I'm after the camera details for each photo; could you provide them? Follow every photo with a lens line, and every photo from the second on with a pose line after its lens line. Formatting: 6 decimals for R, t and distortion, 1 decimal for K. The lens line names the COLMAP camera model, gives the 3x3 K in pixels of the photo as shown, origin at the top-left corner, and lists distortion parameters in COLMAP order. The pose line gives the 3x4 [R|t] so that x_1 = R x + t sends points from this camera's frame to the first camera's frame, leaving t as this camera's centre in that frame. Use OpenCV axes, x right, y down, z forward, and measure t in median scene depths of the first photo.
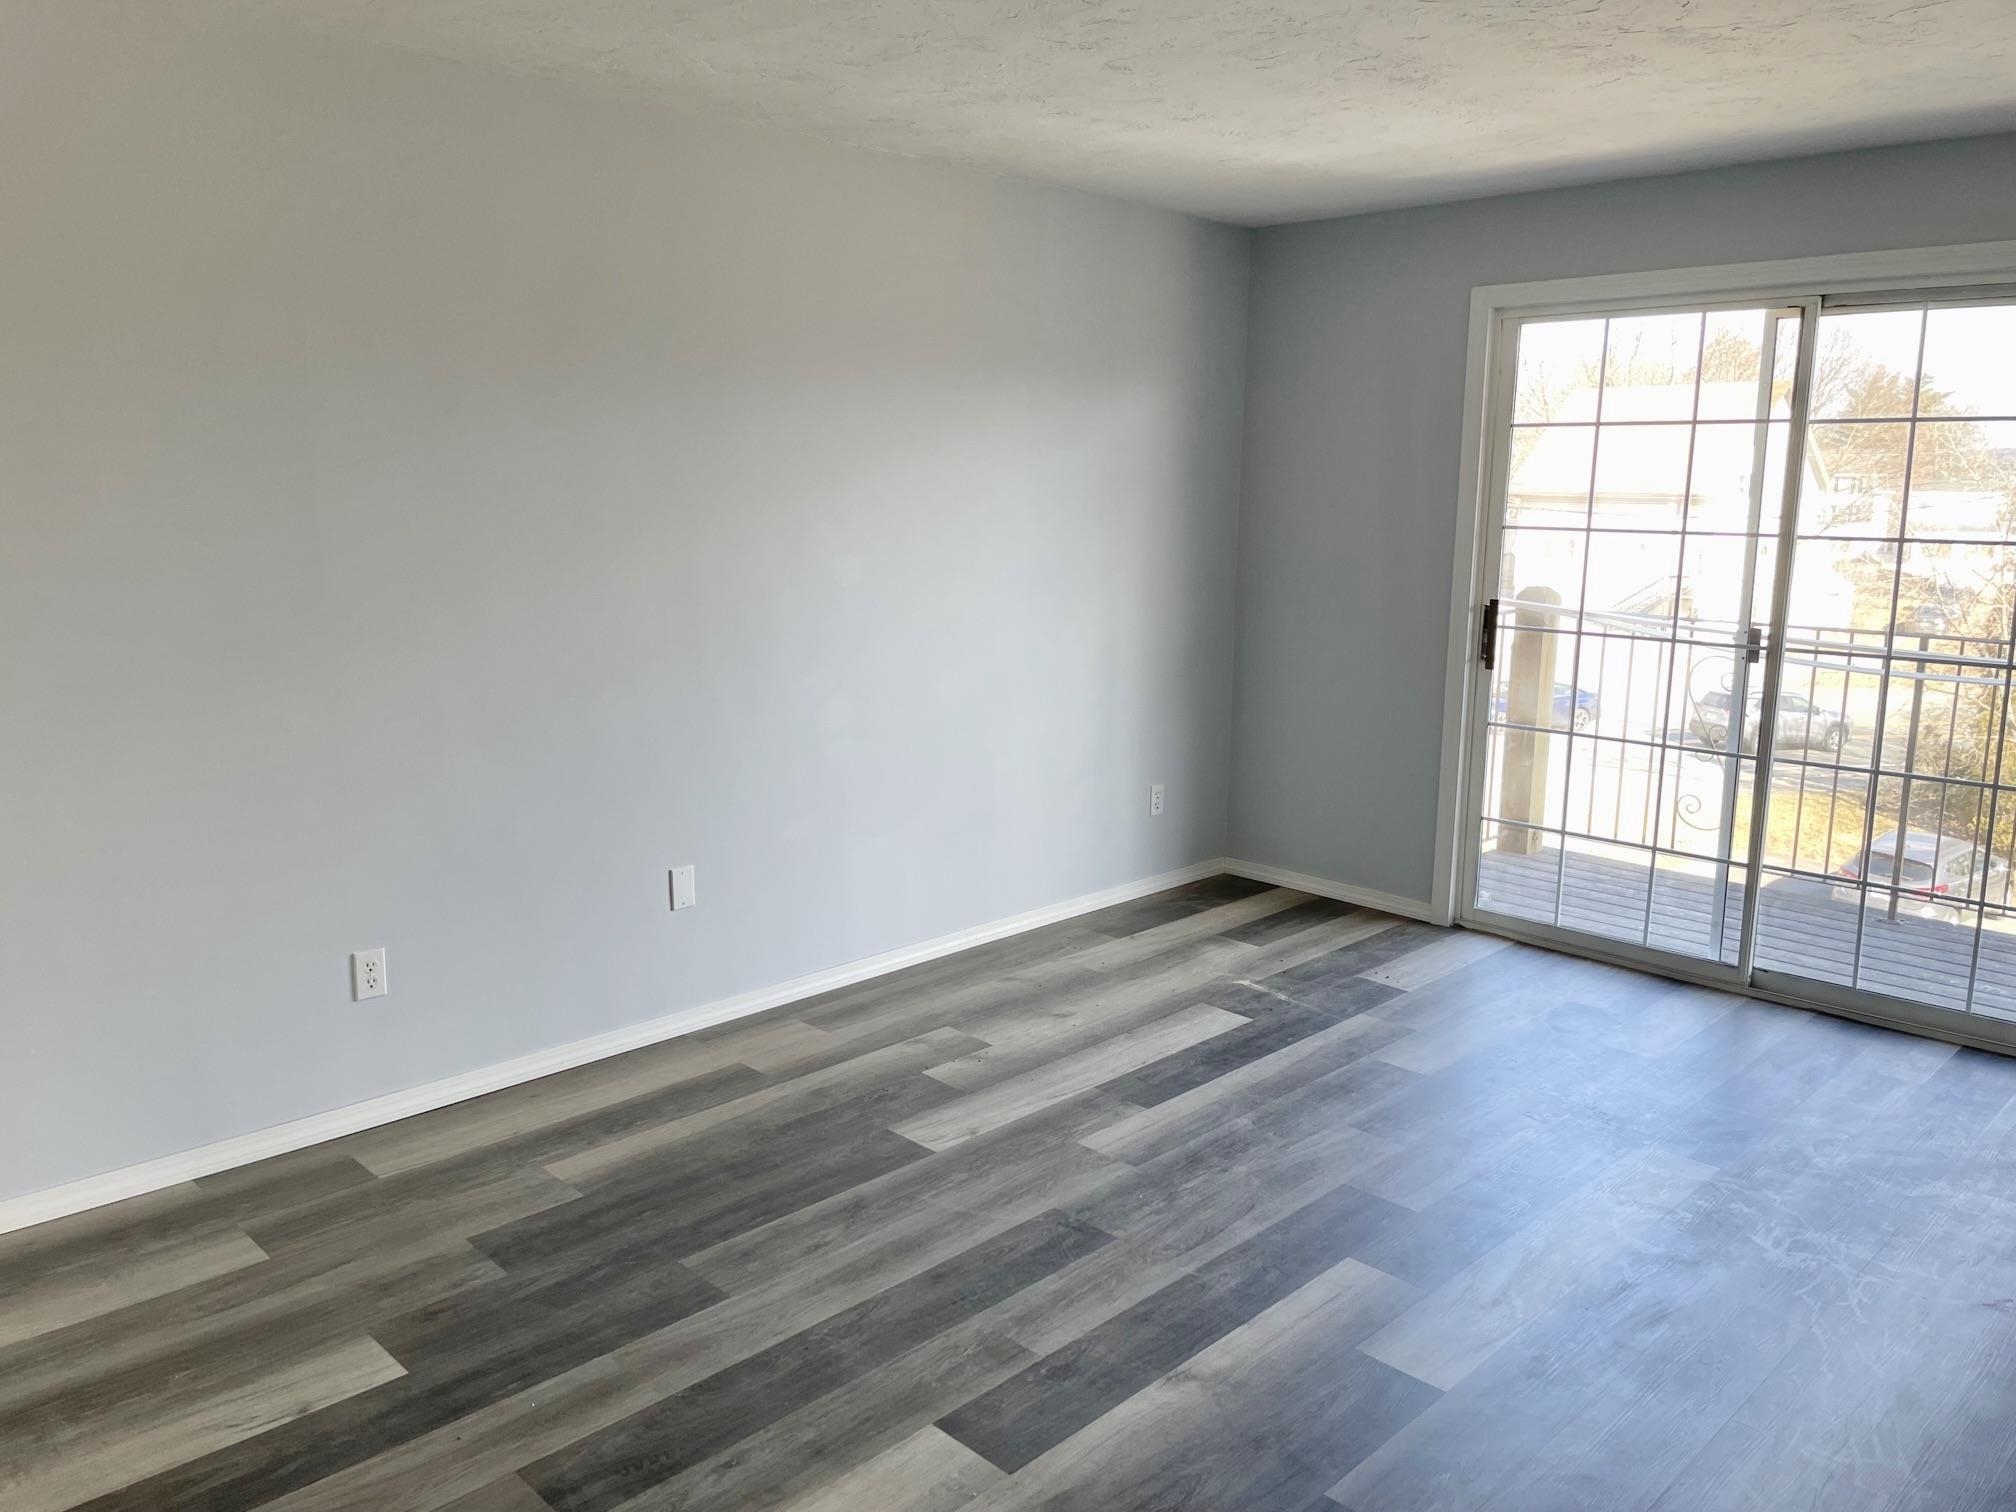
lens RADIAL K [[1522.6, 0, 1010.4], [0, 1522.6, 741.5], [0, 0, 1]] dist [0.097704, -0.127574]
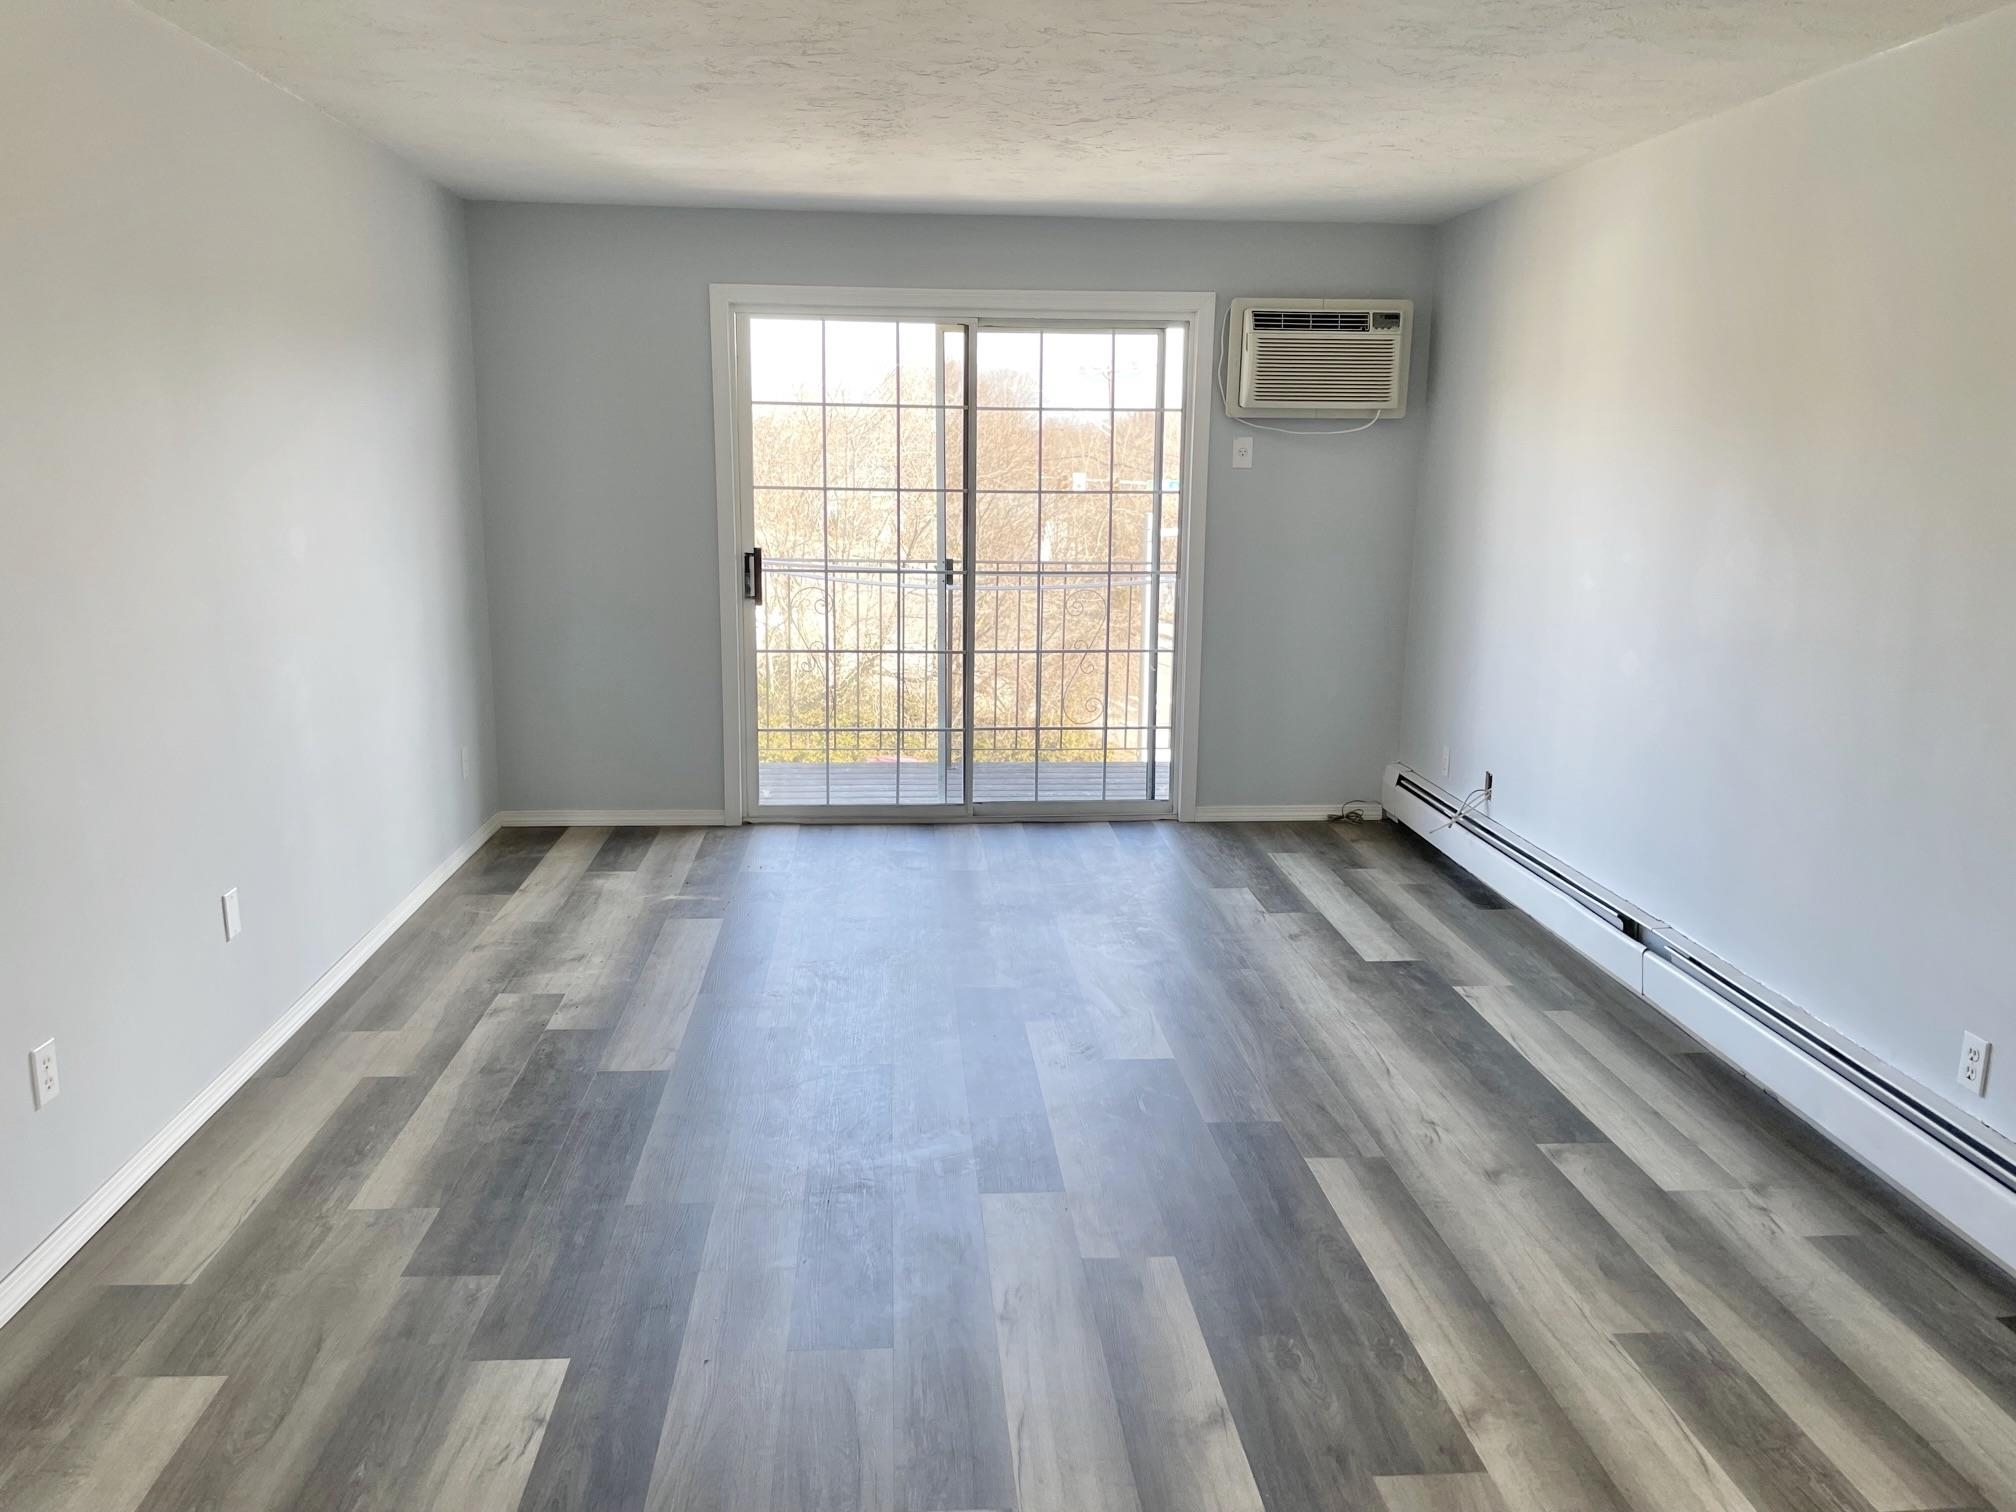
lens RADIAL K [[1522.6, 0, 1010.4], [0, 1522.6, 741.5], [0, 0, 1]] dist [0.097704, -0.127574]
pose [[0.650226, -0.145457, 0.745687, -0.525158], [0.126144, 0.988547, 0.082834, -0.017830], [-0.749195, 0.040203, 0.661128, 0.068968]]
